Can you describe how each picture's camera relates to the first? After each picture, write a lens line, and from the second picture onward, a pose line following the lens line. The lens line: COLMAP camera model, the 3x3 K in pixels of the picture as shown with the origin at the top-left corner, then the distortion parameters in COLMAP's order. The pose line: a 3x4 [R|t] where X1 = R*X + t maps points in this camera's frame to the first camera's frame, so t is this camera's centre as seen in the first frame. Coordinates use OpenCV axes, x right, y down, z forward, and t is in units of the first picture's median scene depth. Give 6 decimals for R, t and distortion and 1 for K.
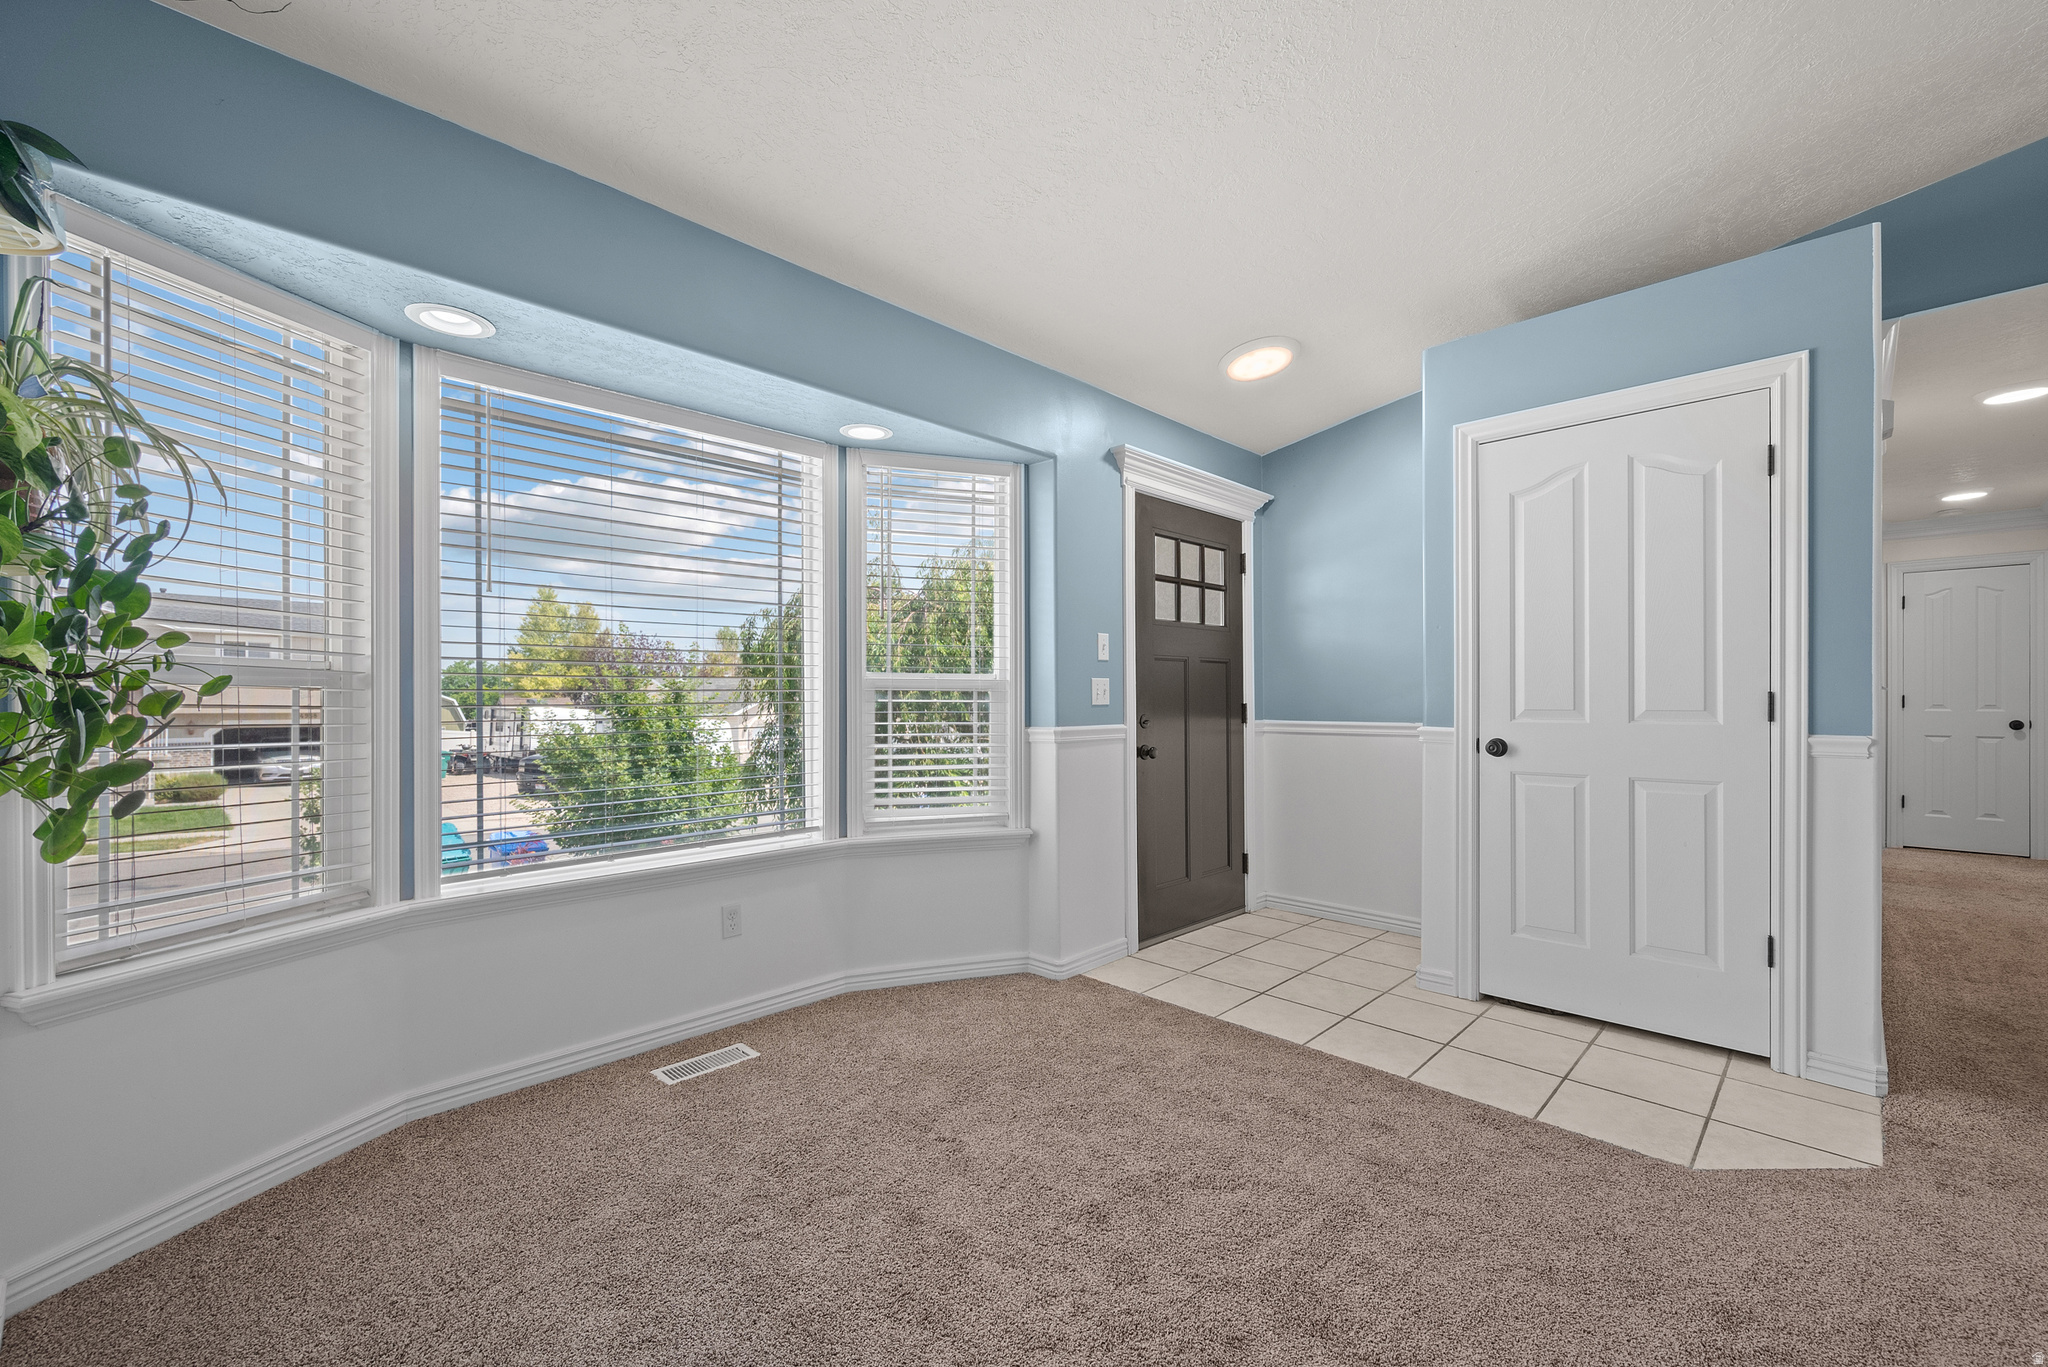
lens RADIAL K [[813.6, 0, 1042.1], [0, 813.6, 699.4], [0, 0, 1]] dist [-0.000383, -0.000041]
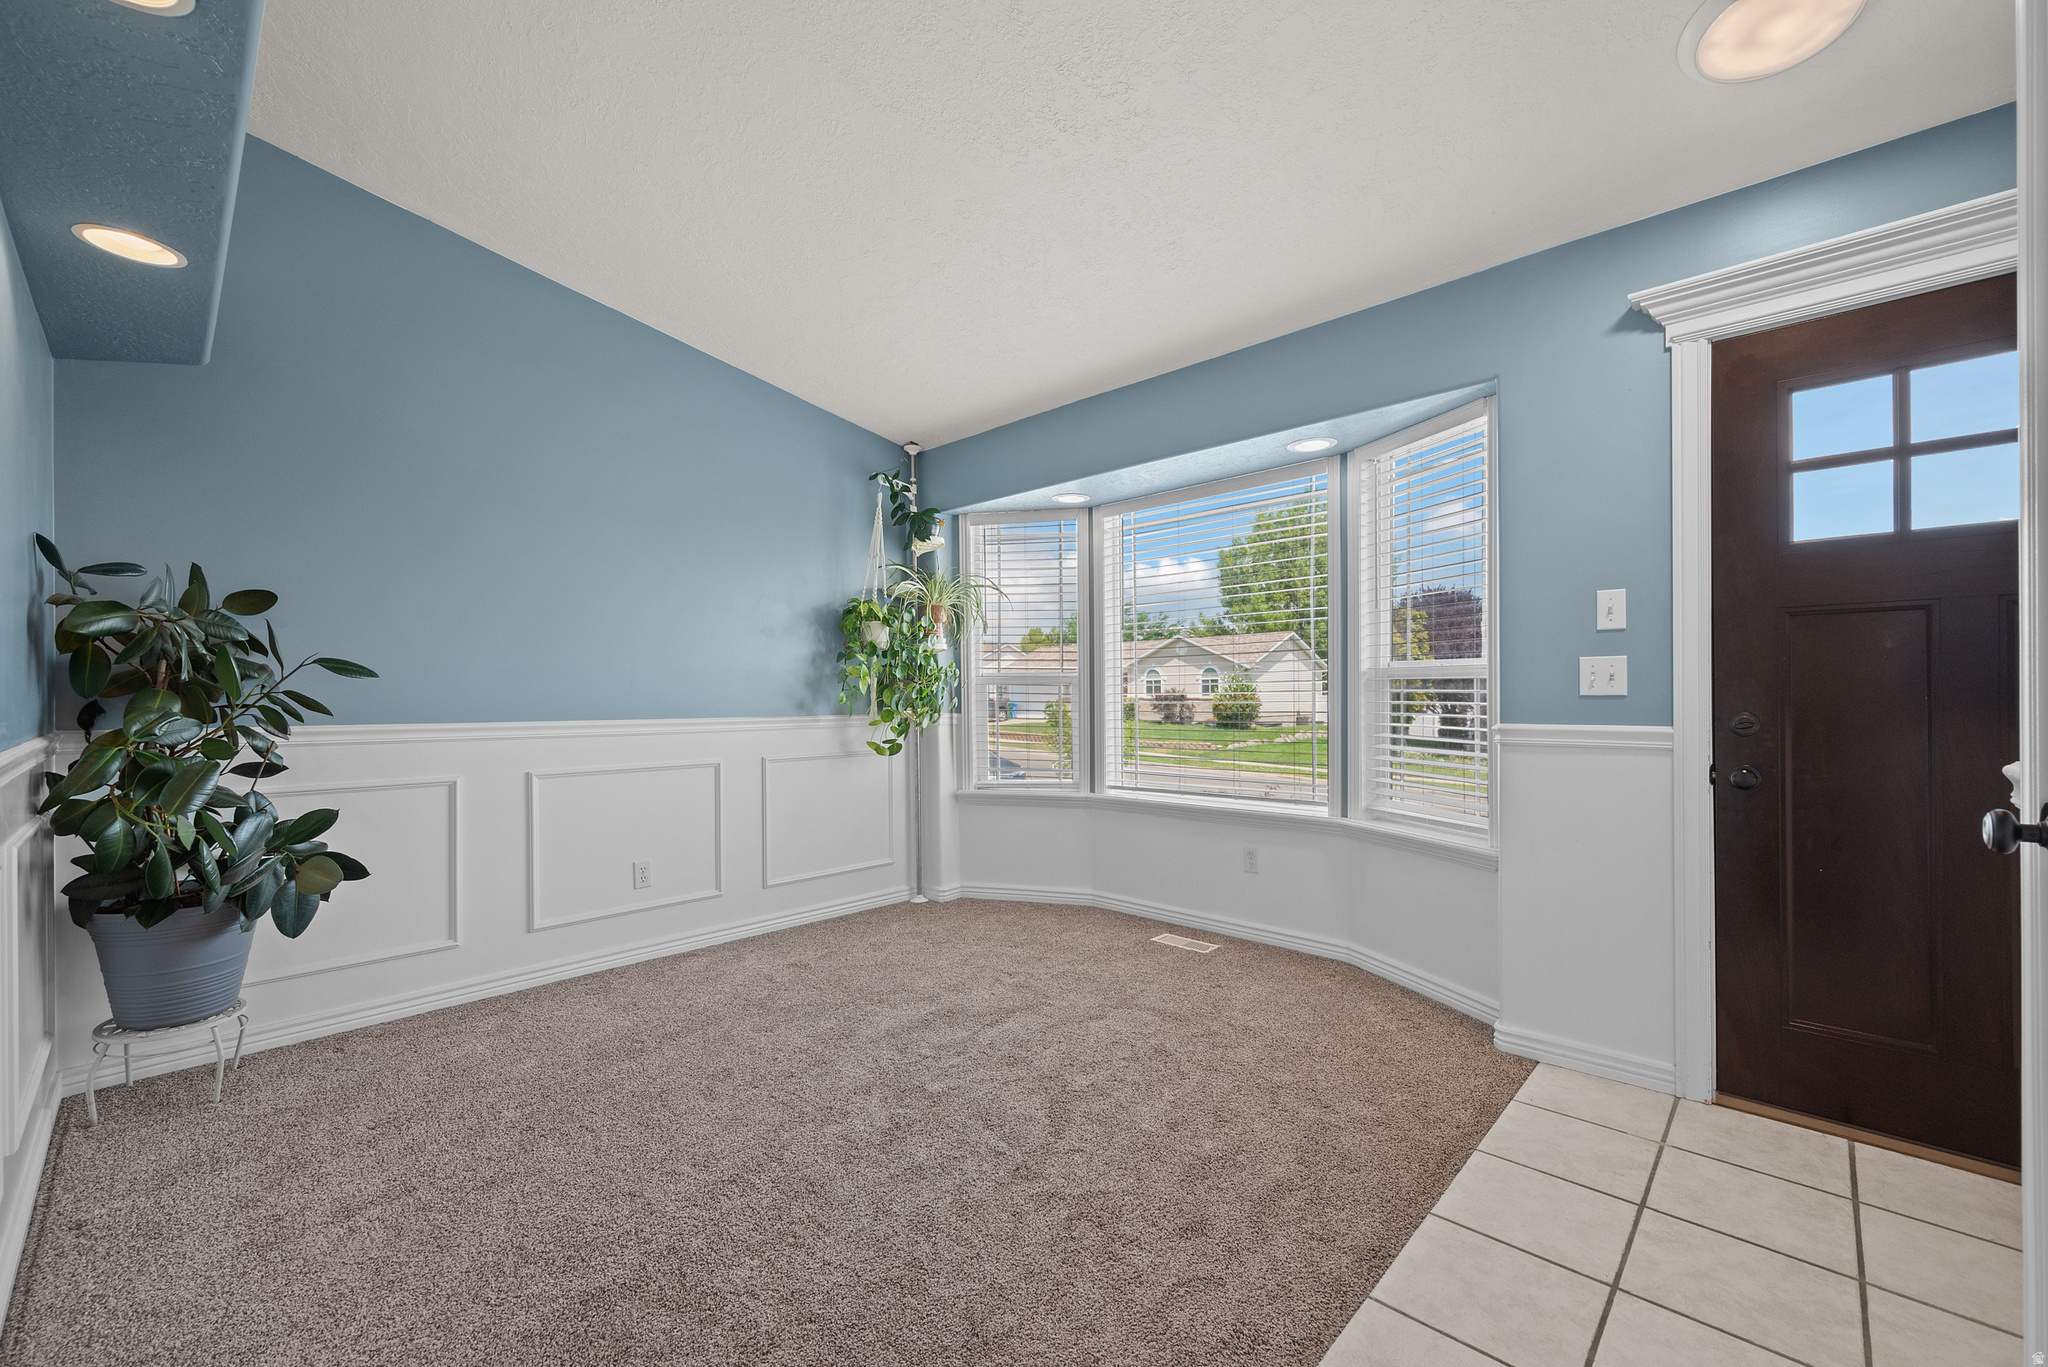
lens RADIAL K [[813.6, 0, 1031.8], [0, 813.6, 684.8], [0, 0, 1]] dist [-0.000383, -0.000041]
pose [[0.028685, -0.006270, -0.999569, 0.825193], [0.007356, 0.999955, -0.006061, -0.001923], [0.999561, -0.007179, 0.028730, 0.559767]]
